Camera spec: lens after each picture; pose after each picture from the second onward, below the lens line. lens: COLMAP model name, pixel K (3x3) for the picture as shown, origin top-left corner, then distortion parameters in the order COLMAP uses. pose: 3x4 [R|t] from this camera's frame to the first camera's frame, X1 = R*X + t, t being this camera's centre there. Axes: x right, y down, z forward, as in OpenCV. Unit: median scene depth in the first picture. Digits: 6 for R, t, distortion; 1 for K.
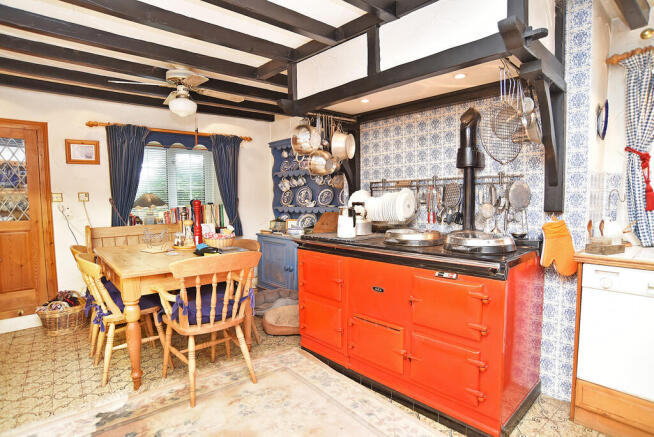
lens RADIAL K [[377.5, 0, 327.0], [0, 377.5, 218.5], [0, 0, 1]] dist [-0.001037, -0.000137]
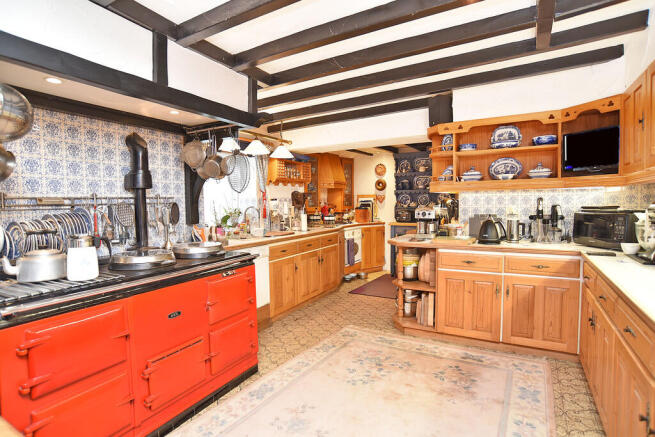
lens RADIAL K [[339.7, 0, 327.5], [0, 339.7, 218.5], [0, 0, 1]] dist [0.000461, 0.000241]
pose [[-0.326984, -0.029403, 0.944572, -0.717586], [0.079563, 0.995111, 0.058519, -0.064044], [-0.941675, 0.094288, -0.323046, 0.823305]]
